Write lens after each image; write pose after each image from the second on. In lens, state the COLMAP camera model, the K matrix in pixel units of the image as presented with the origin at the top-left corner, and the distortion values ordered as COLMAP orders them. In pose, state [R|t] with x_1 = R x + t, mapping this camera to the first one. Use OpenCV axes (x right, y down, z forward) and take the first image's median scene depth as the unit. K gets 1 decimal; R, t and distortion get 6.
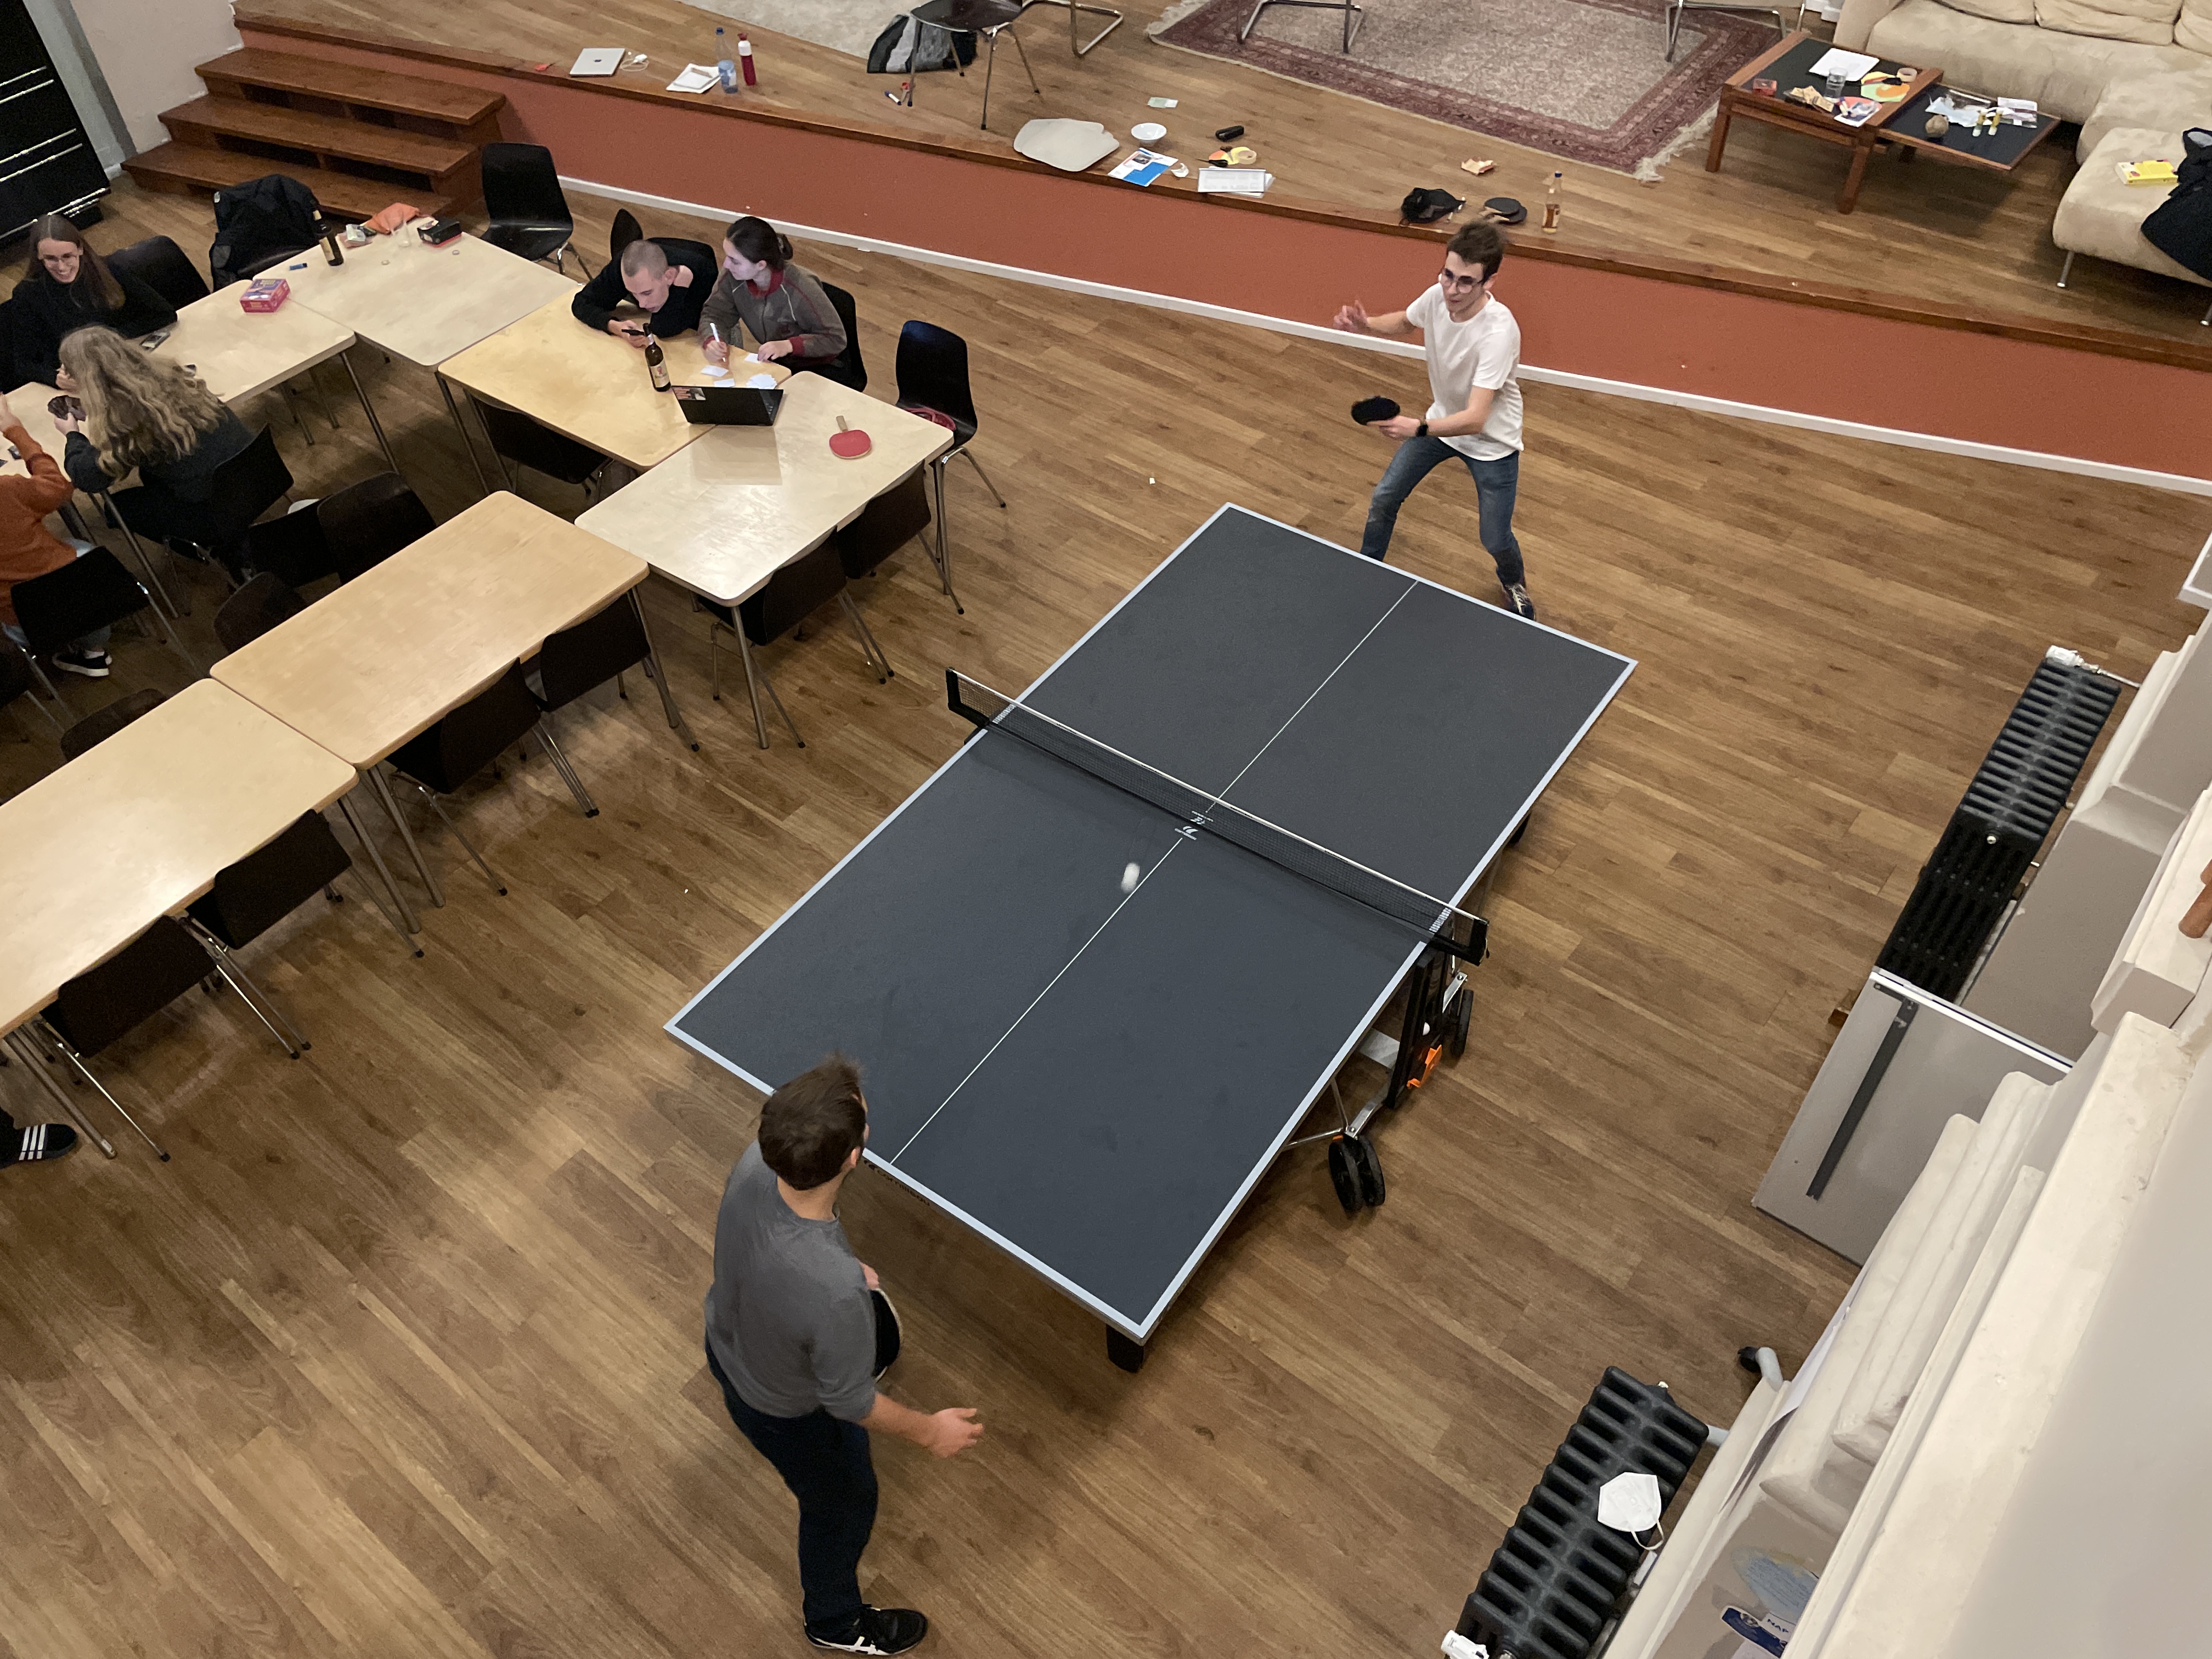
lens RADIAL K [[1665.0, 0, 1095.6], [0, 1665.0, 835.5], [0, 0, 1]] dist [0.113772, -0.142538]
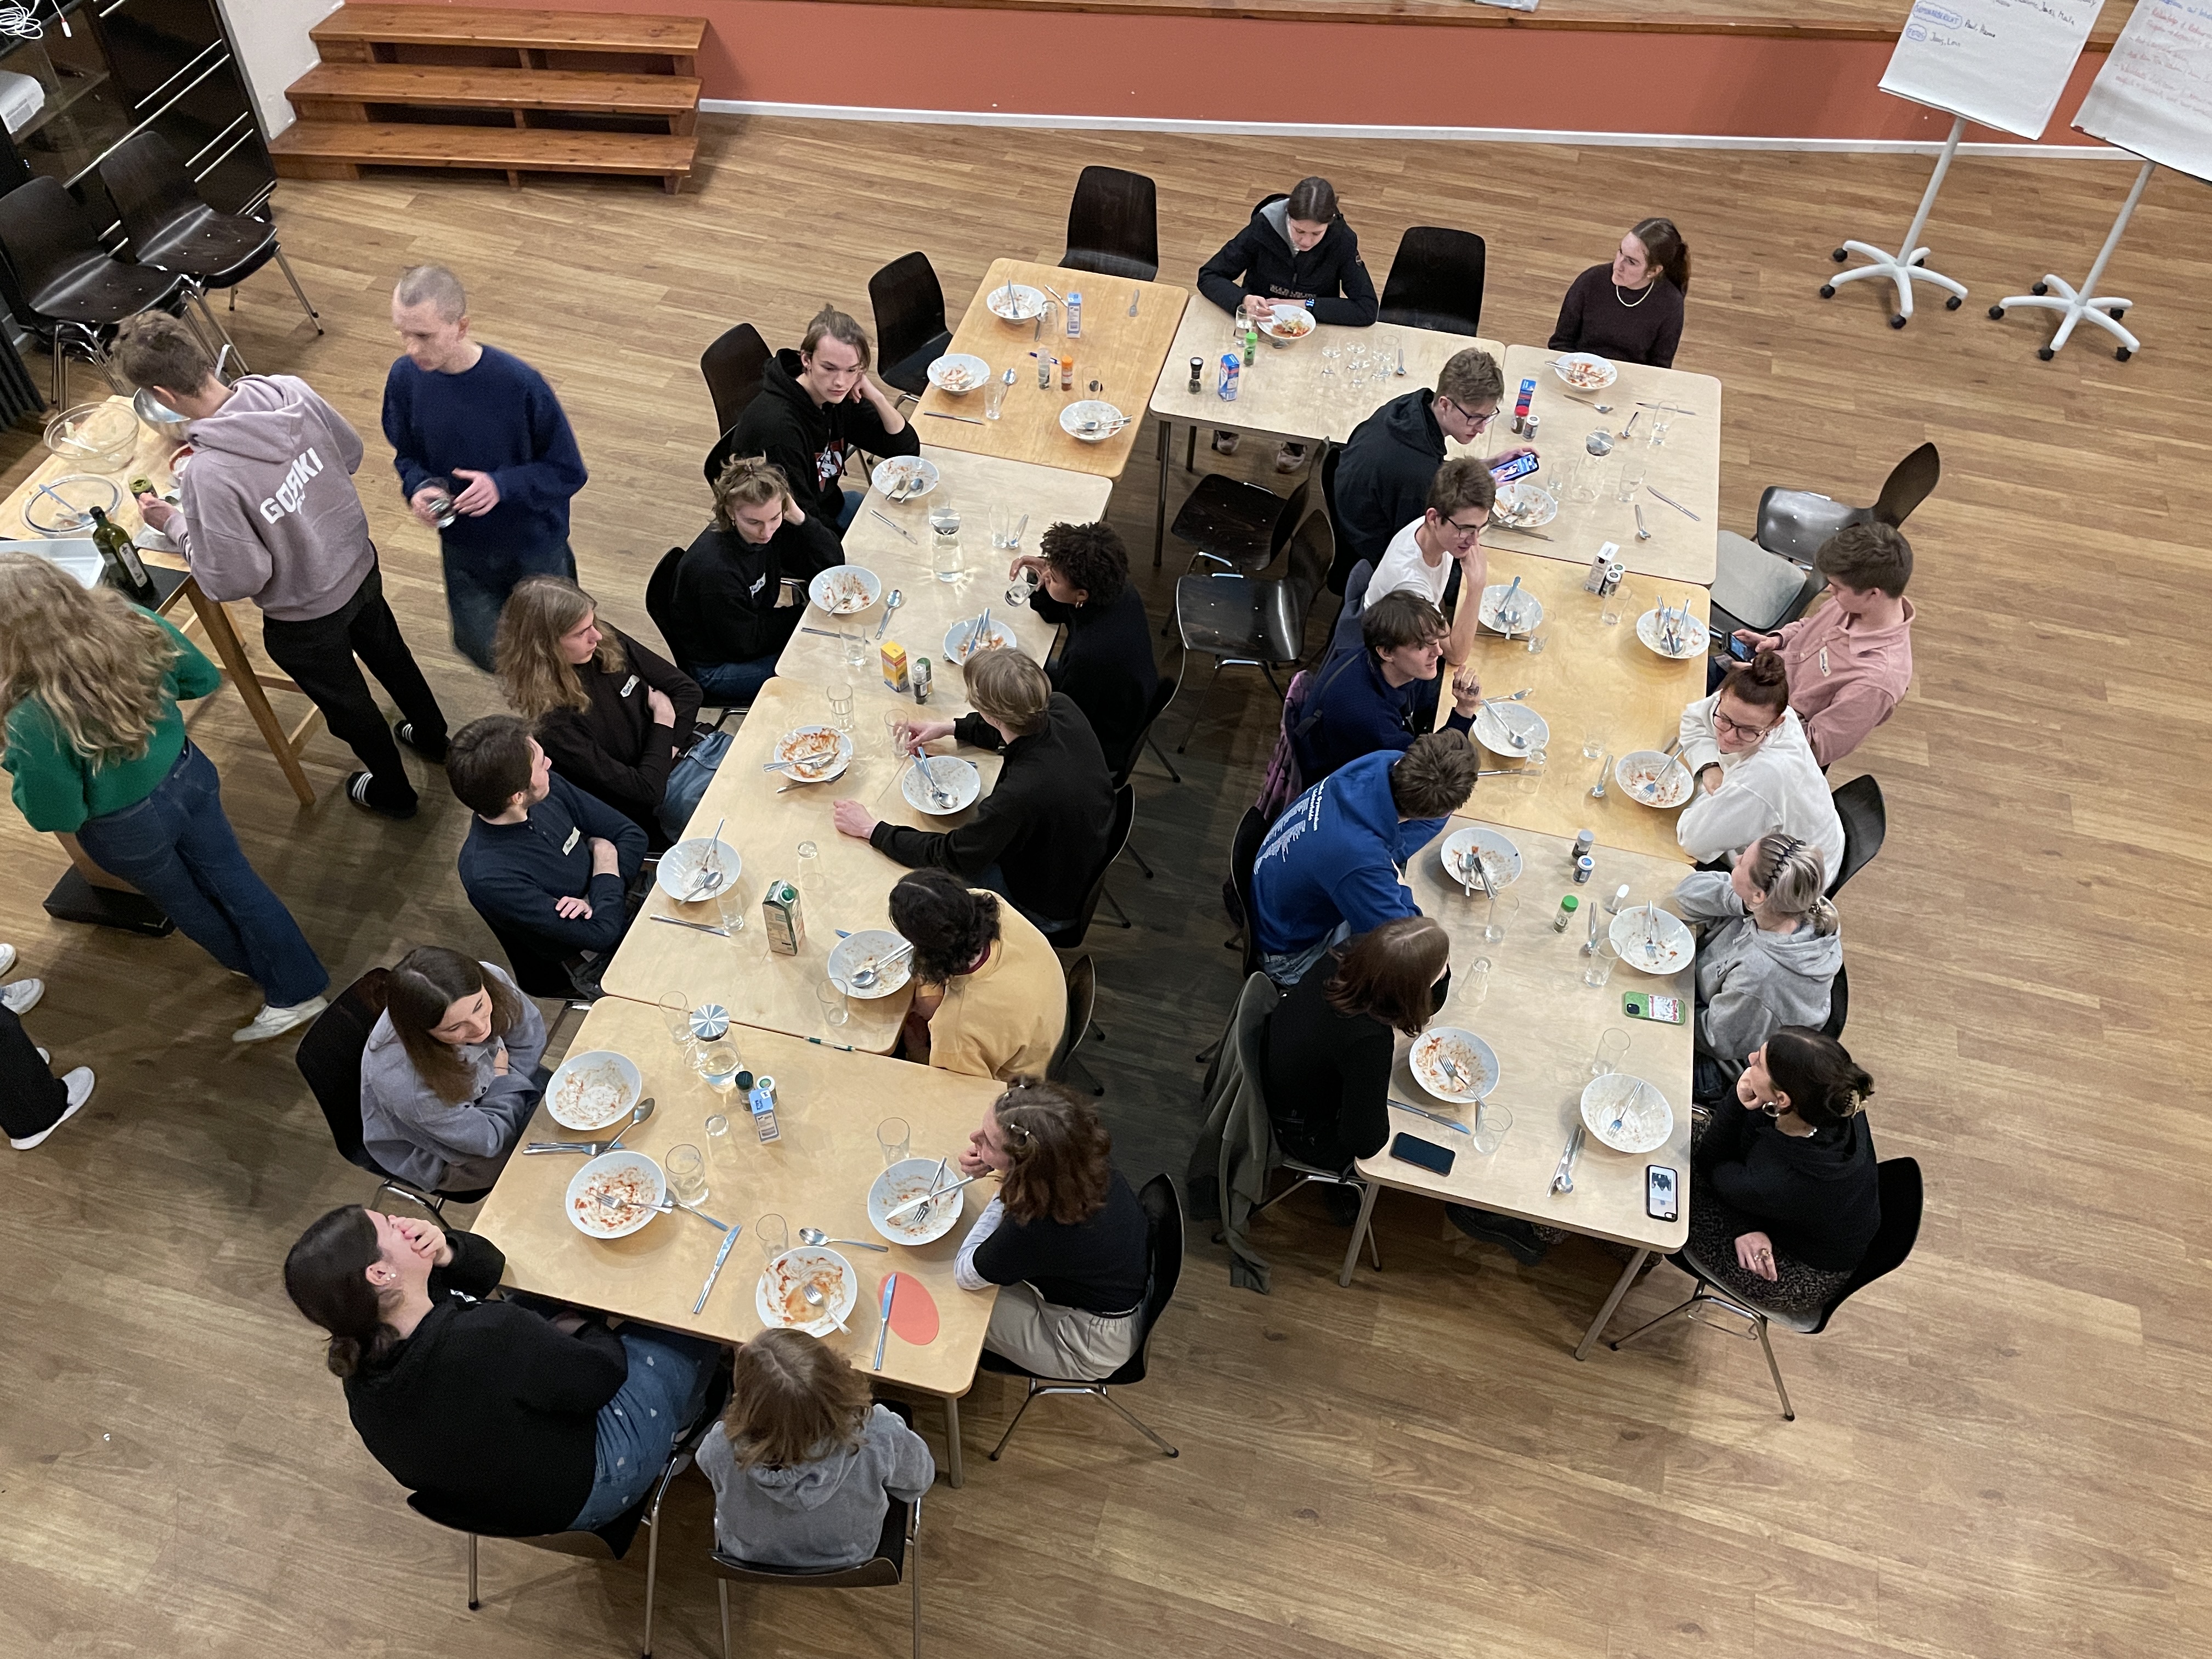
lens RADIAL K [[1664.8, 0, 1097.4], [0, 1664.8, 836.2], [0, 0, 1]] dist [0.115083, -0.144552]
pose [[0.915437, -0.265351, 0.302596, -0.616498], [0.241761, 0.963657, 0.113650, -0.055955], [-0.321756, -0.030883, 0.946319, 0.015579]]
